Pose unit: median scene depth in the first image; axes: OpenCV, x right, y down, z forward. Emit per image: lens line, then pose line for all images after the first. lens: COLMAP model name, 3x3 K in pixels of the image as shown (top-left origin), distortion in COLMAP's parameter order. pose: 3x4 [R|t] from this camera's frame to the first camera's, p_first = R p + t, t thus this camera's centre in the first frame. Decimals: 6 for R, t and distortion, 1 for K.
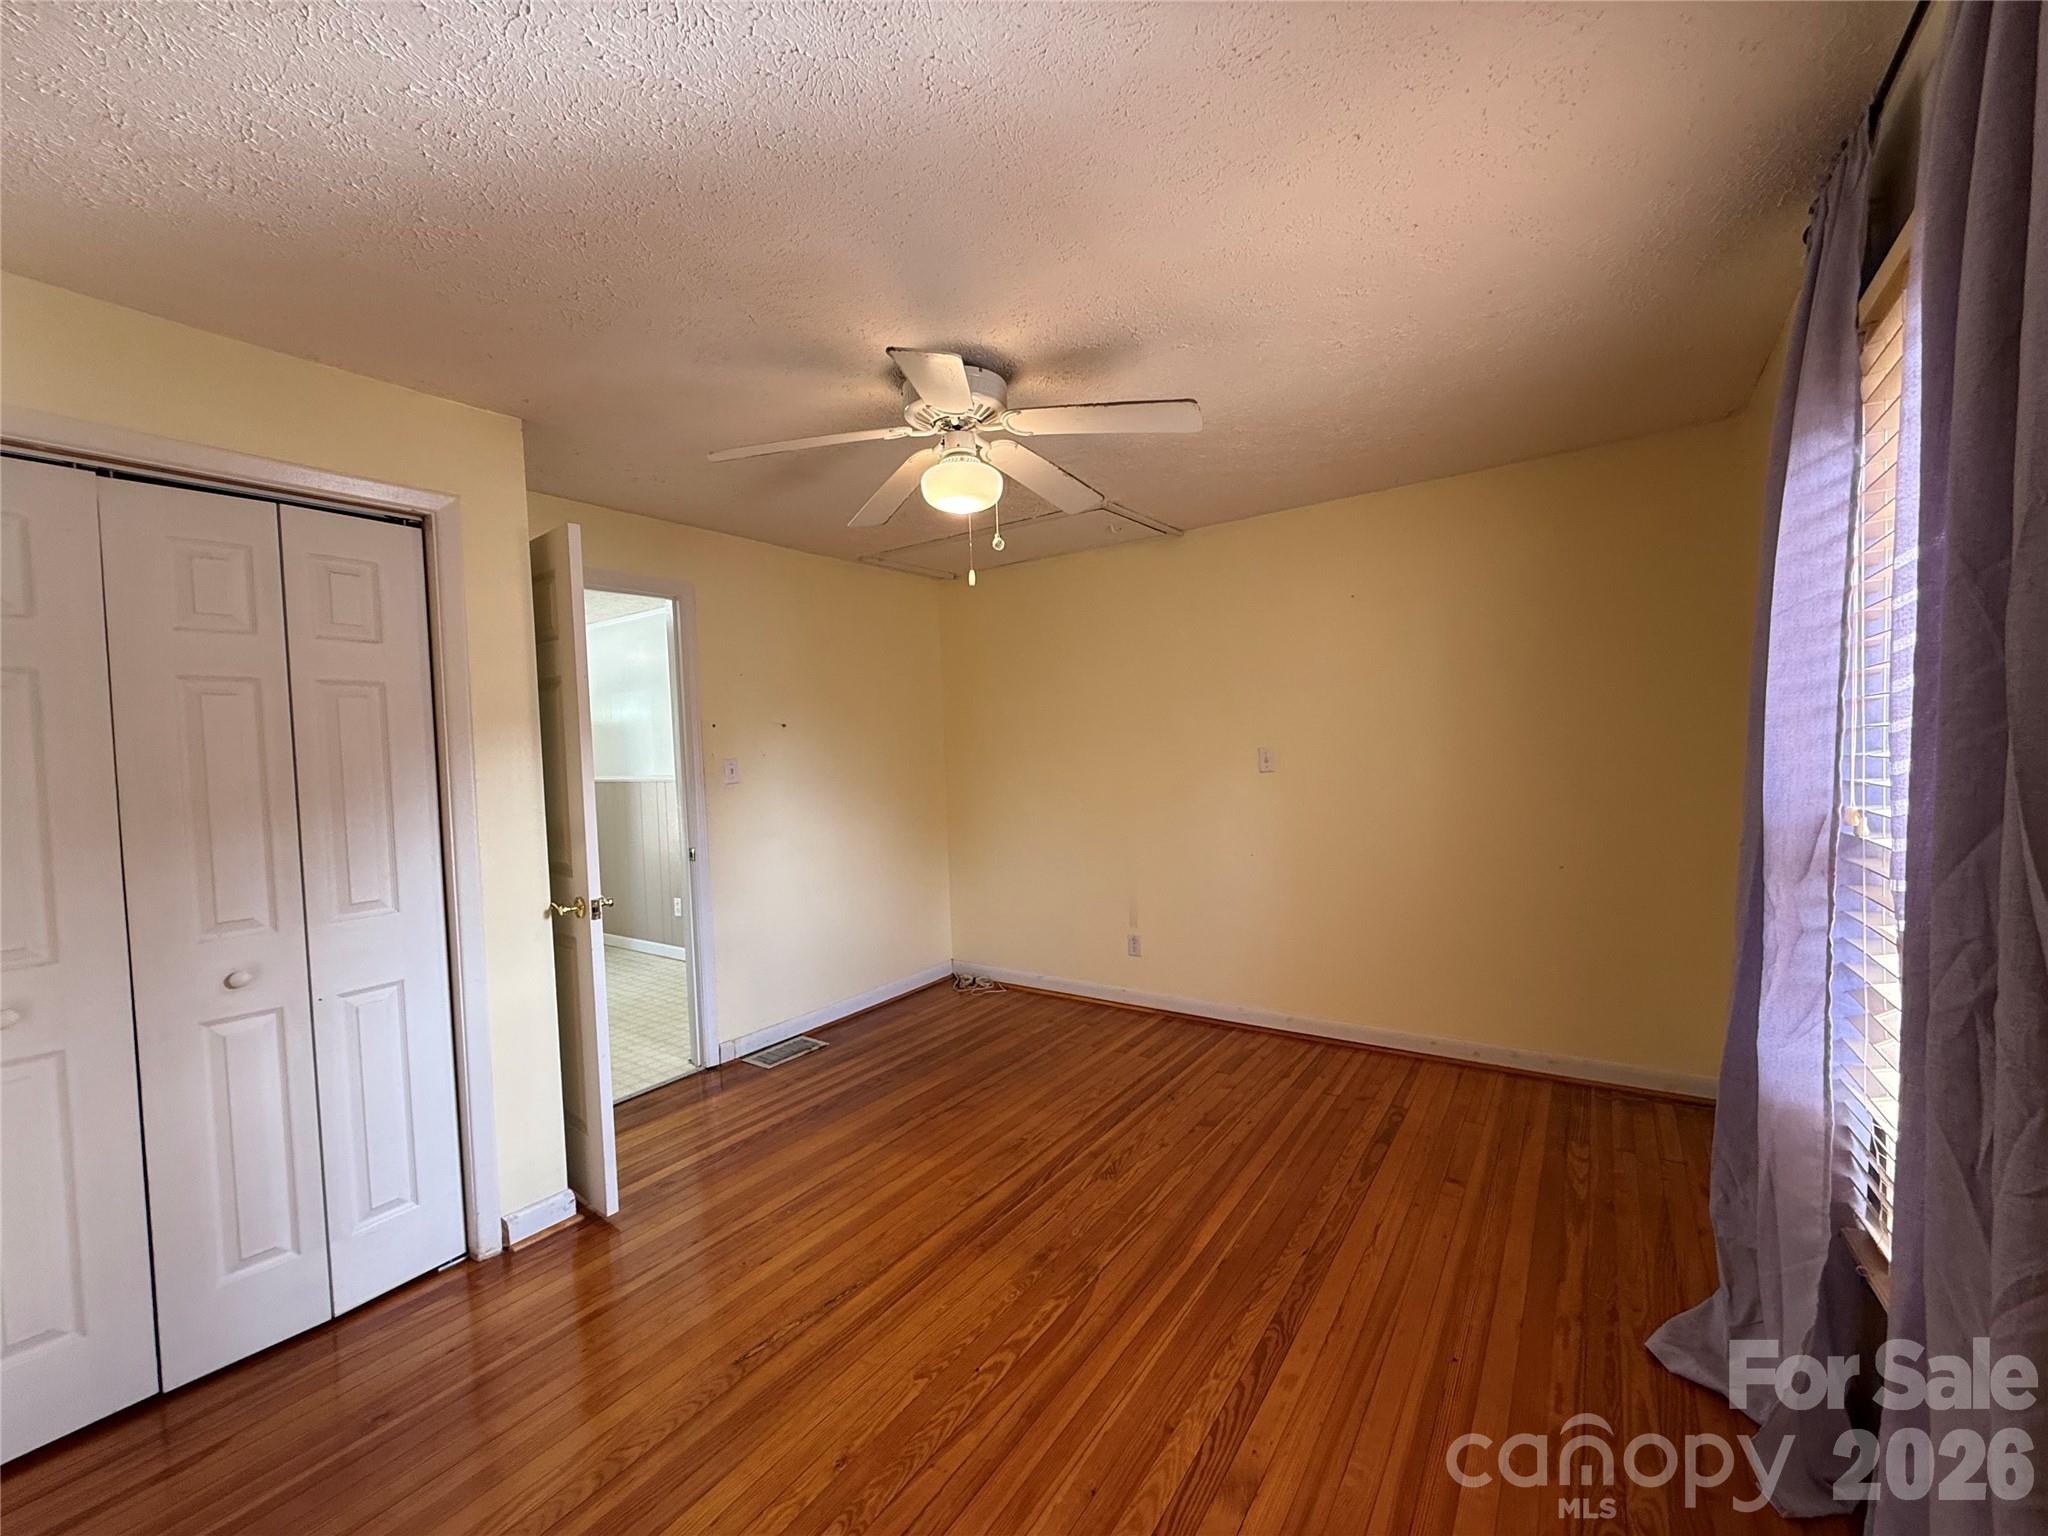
lens RADIAL K [[811.8, 0, 1024.0], [0, 811.8, 768.0], [0, 0, 1]] dist [-0.000772, -0.000369]
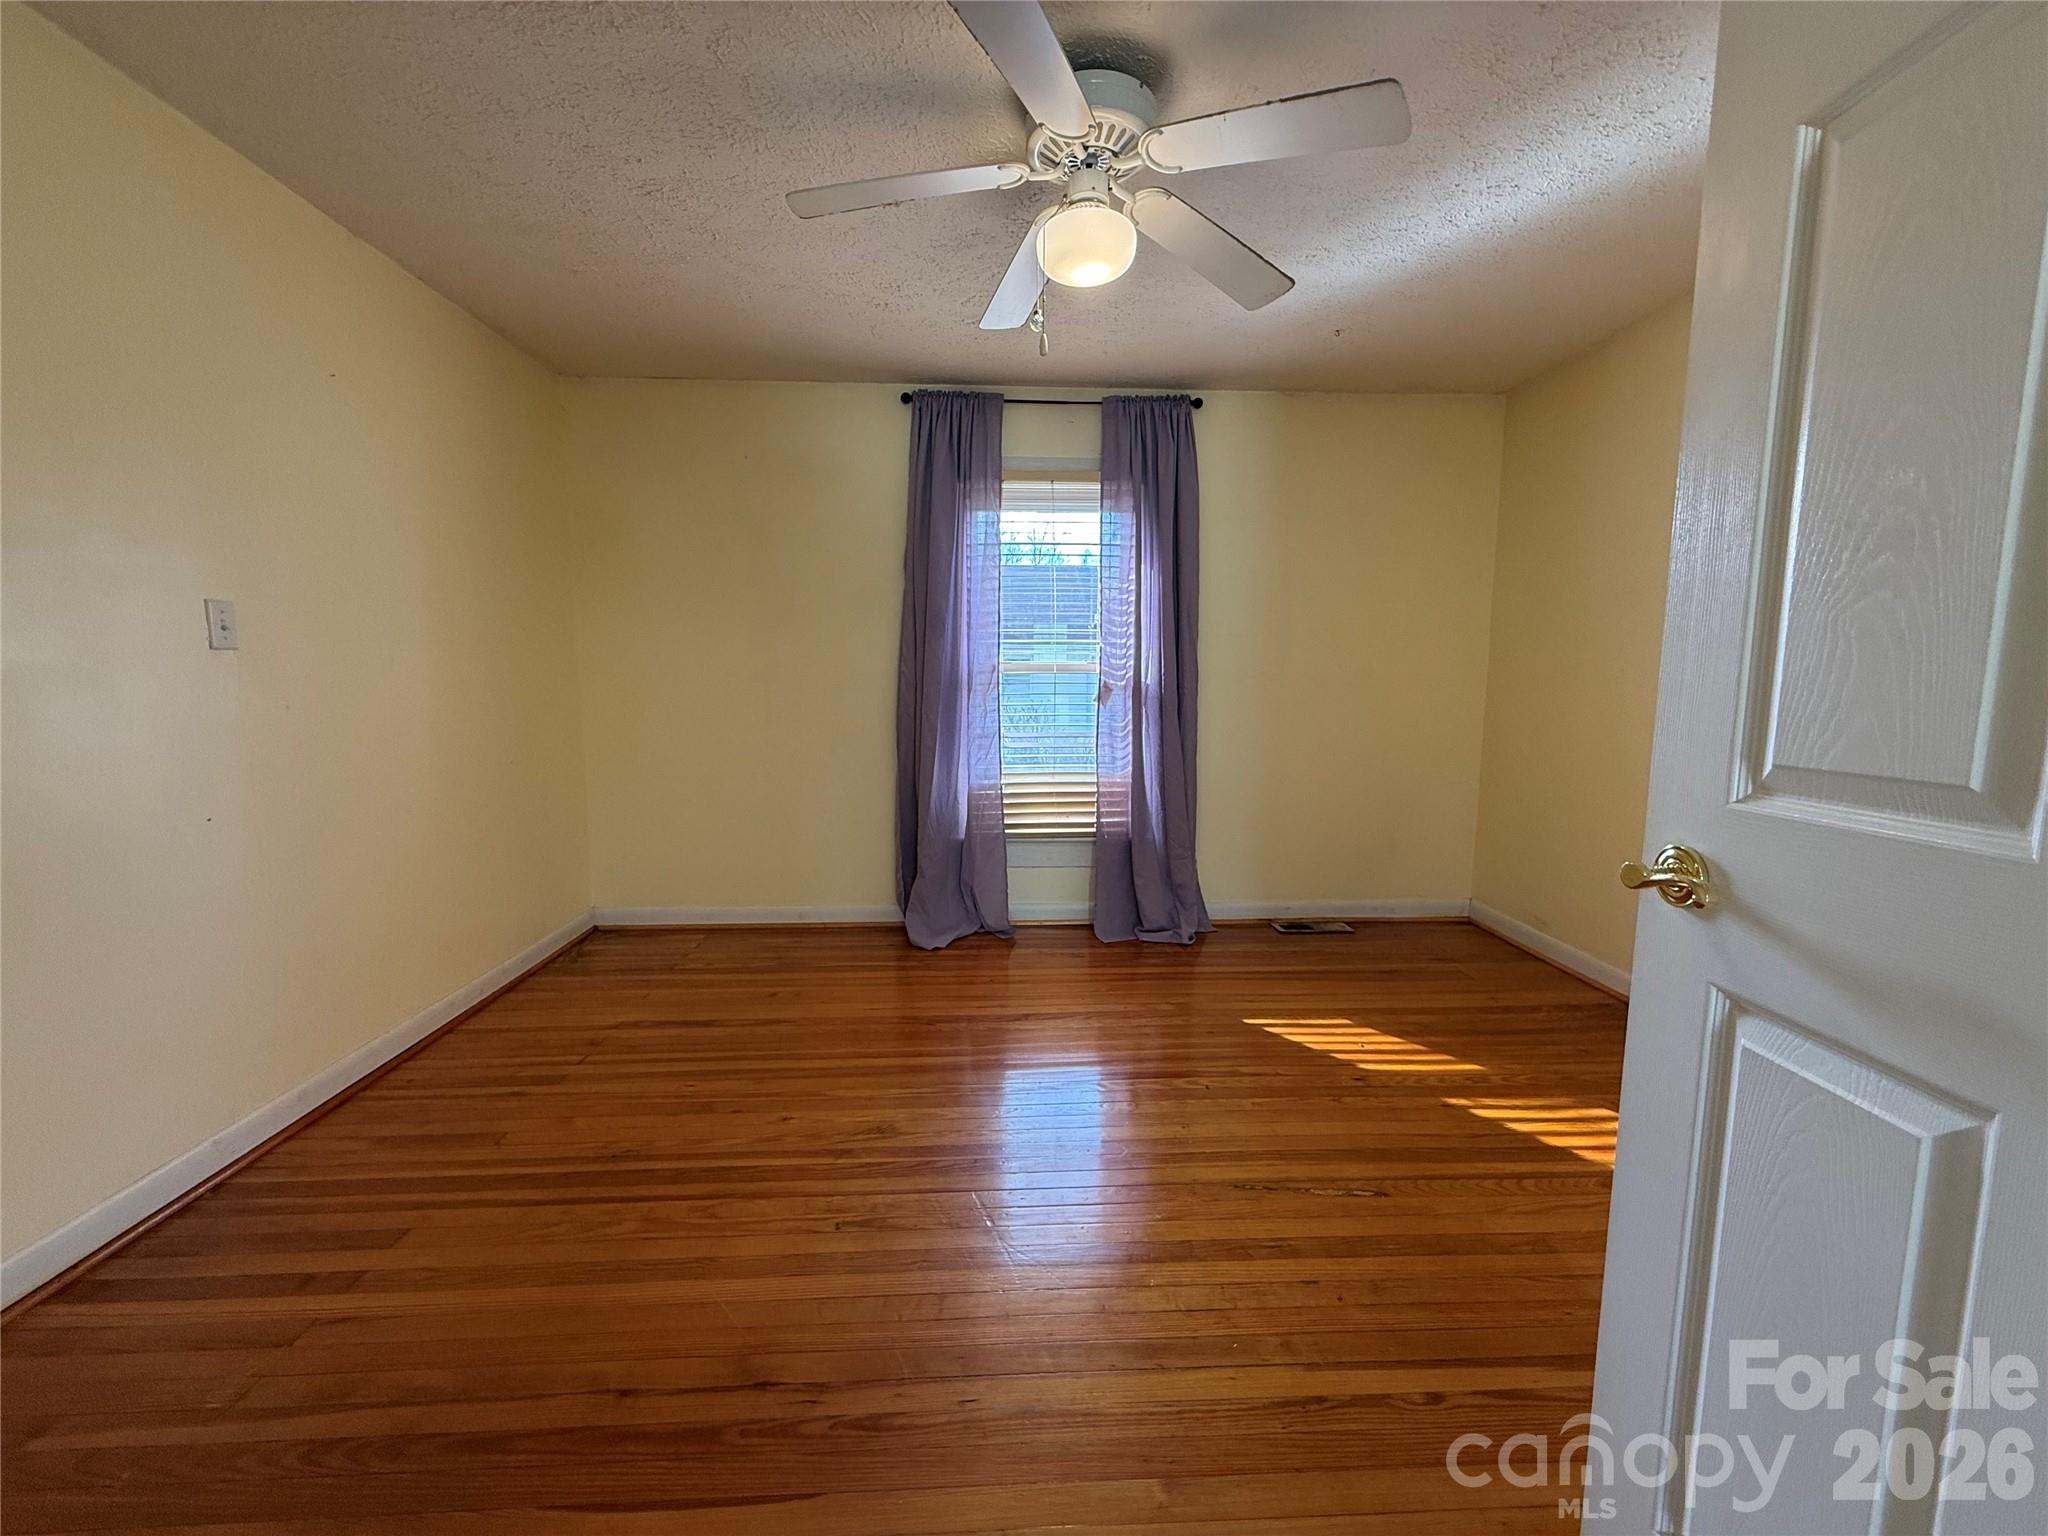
lens RADIAL K [[811.8, 0, 1024.0], [0, 811.8, 768.0], [0, 0, 1]] dist [-0.000772, -0.000369]
pose [[-0.614547, -0.048278, 0.787402, -0.540887], [0.043904, 0.994486, 0.095241, 0.070828], [-0.787658, 0.093100, -0.609038, 1.229008]]
